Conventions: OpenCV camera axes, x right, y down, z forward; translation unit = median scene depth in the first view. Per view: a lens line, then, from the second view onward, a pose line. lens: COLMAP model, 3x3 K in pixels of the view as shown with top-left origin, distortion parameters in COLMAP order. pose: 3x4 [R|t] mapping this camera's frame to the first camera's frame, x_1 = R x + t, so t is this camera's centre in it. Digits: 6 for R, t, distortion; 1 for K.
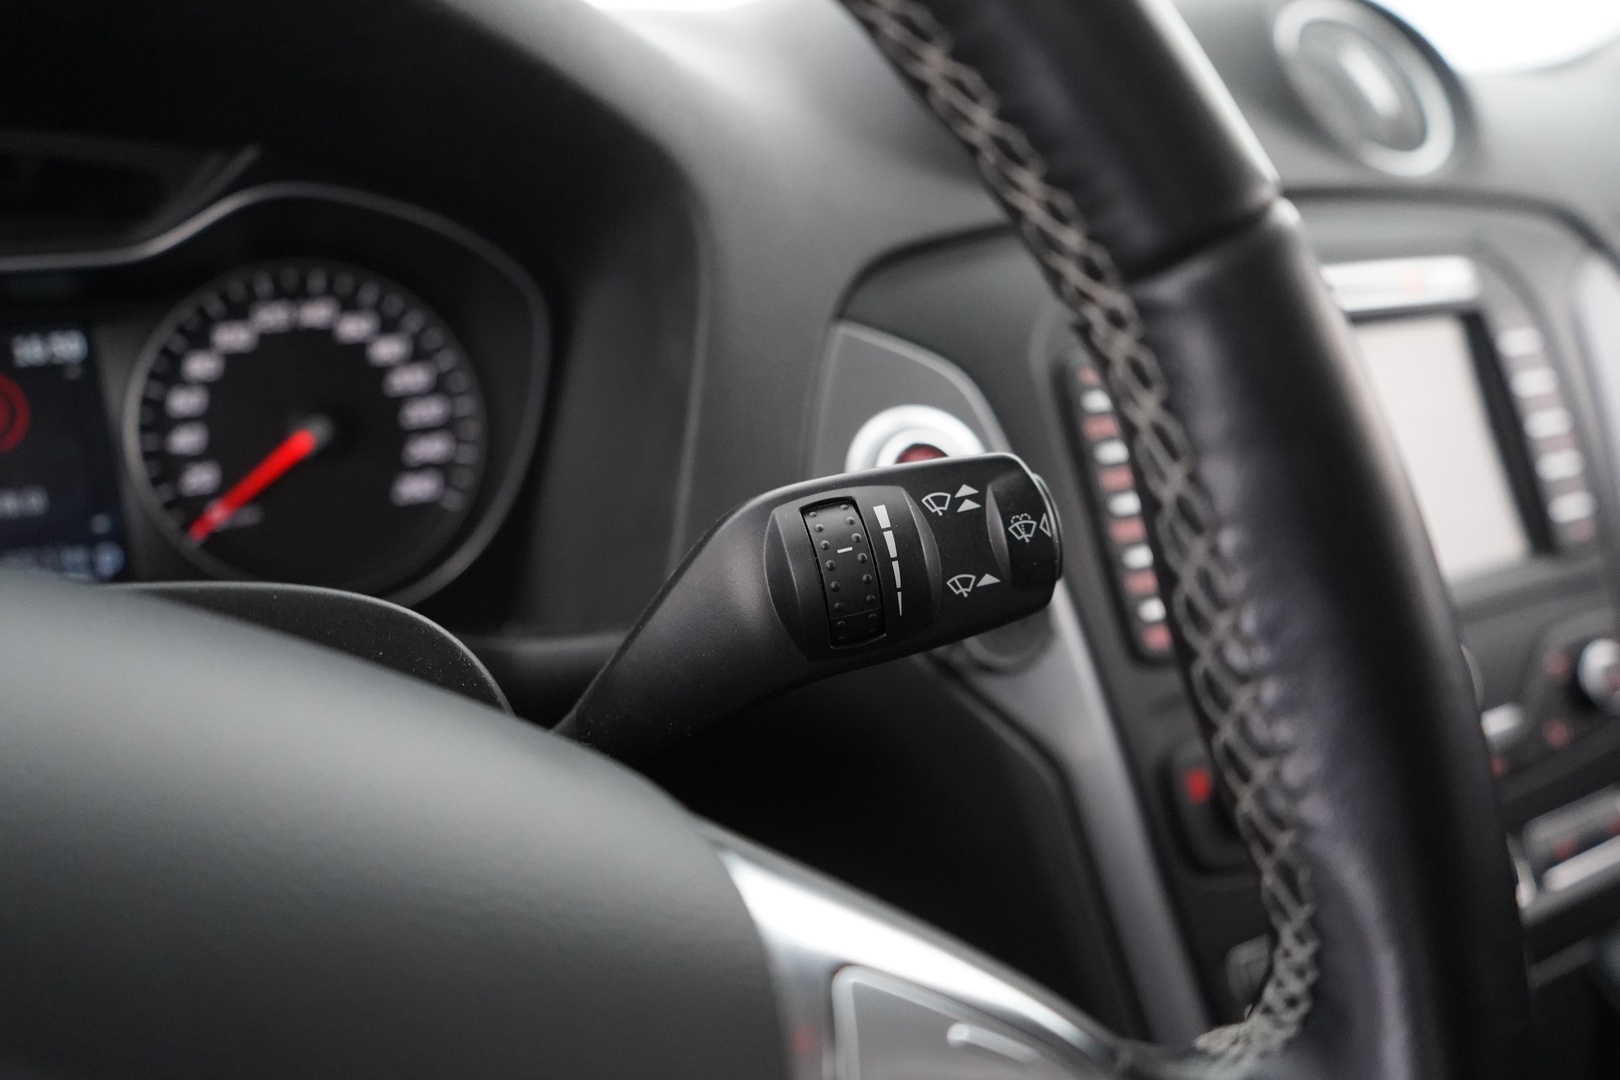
lens RADIAL K [[1312.0, 0, 809.5], [0, 1312.0, 534.0], [0, 0, 1]] dist [-0.011950, 0.036789]
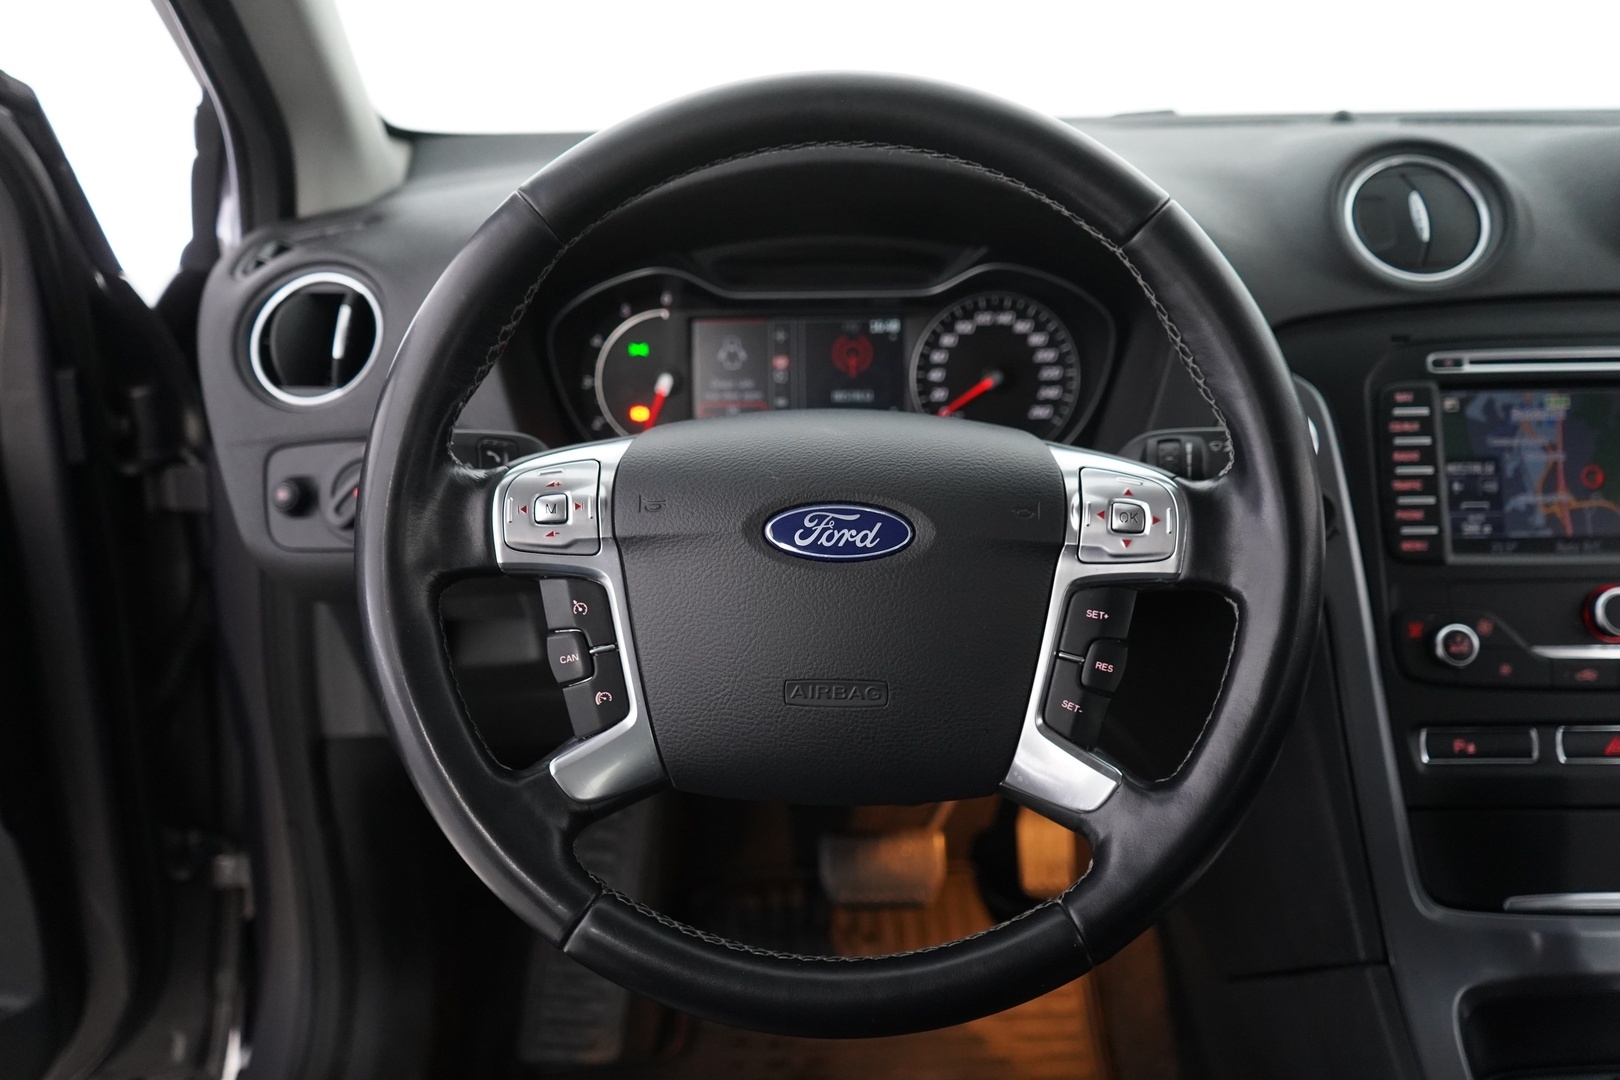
lens RADIAL K [[1393.6, 0, 814.3], [0, 1393.6, 534.7], [0, 0, 1]] dist [0.004313, 0.007836]
pose [[0.869096, 0.168893, -0.464915, 0.417981], [-0.145897, 0.985614, 0.085317, 0.016402], [0.472637, -0.006319, 0.881235, -1.019097]]
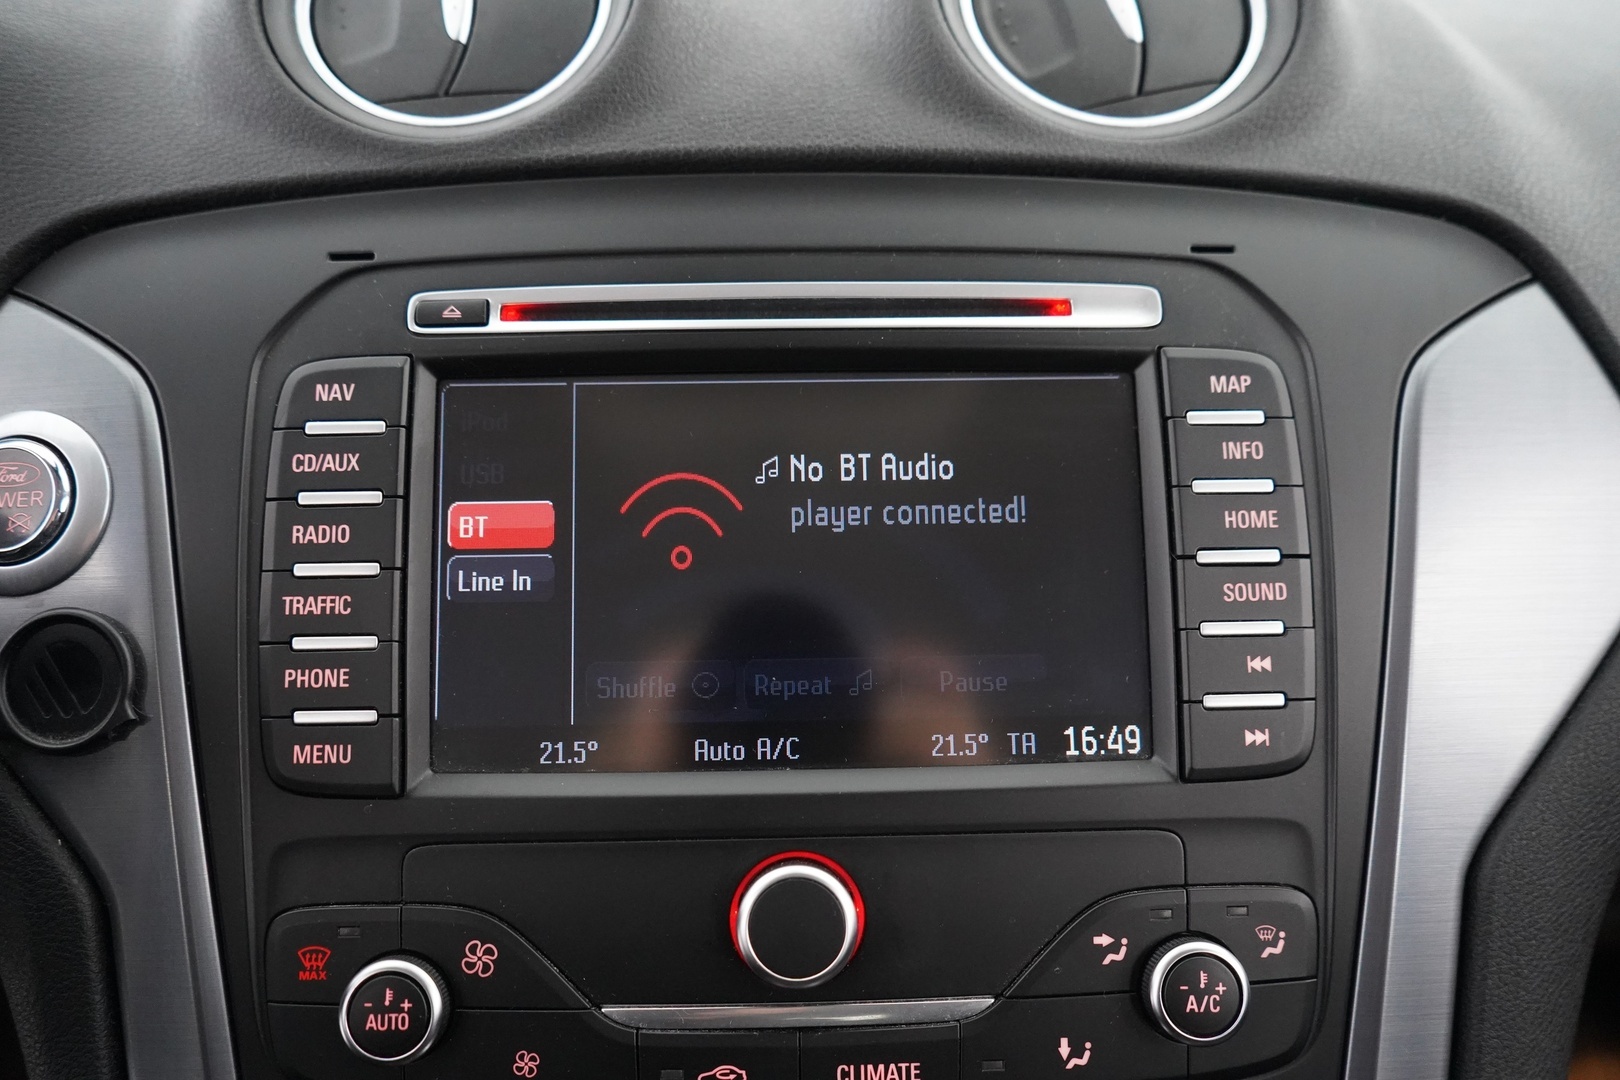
lens RADIAL K [[1312.0, 0, 809.5], [0, 1312.0, 534.0], [0, 0, 1]] dist [-0.011950, 0.036789]
pose [[0.886031, 0.158886, -0.435550, 0.765952], [-0.147789, 0.987228, 0.059491, -0.122377], [0.439439, 0.011659, 0.898197, 0.425085]]
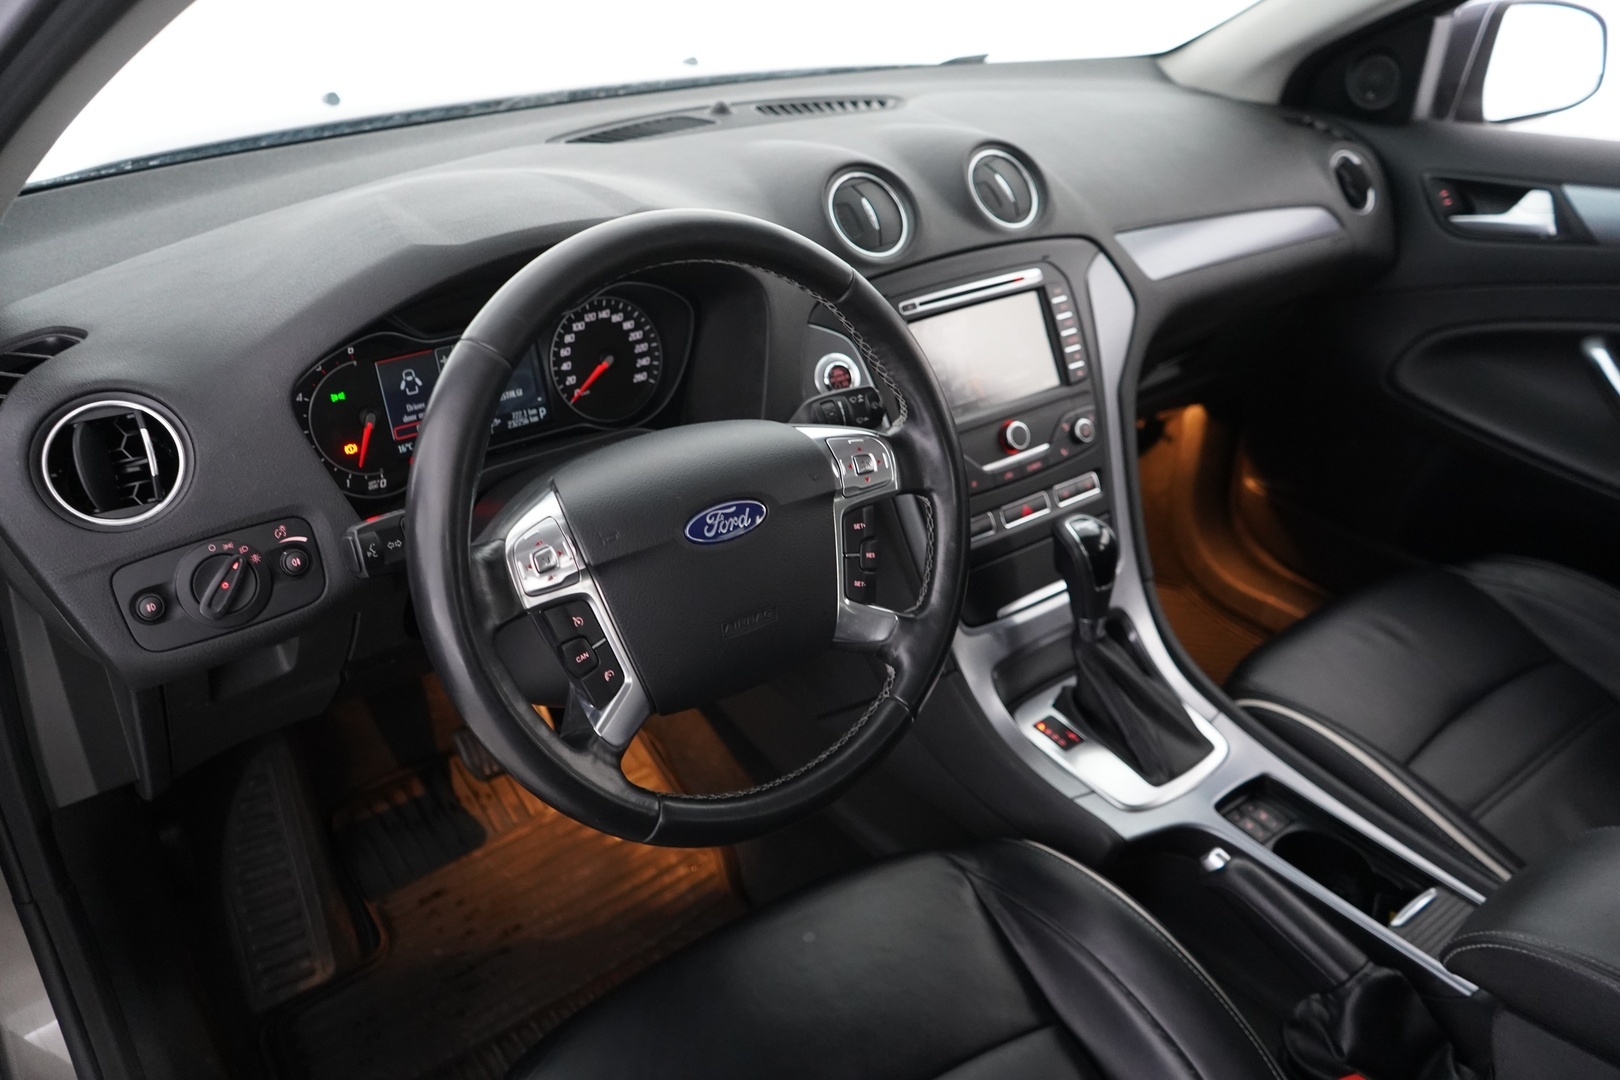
lens RADIAL K [[1302.2, 0, 842.0], [0, 1302.2, 540.9], [0, 0, 1]] dist [-0.006212, 0.000813]
pose [[0.986446, -0.053978, 0.154953, -0.344562], [0.023133, 0.980660, 0.194349, -0.225376], [-0.162446, -0.188130, 0.968617, -1.749996]]
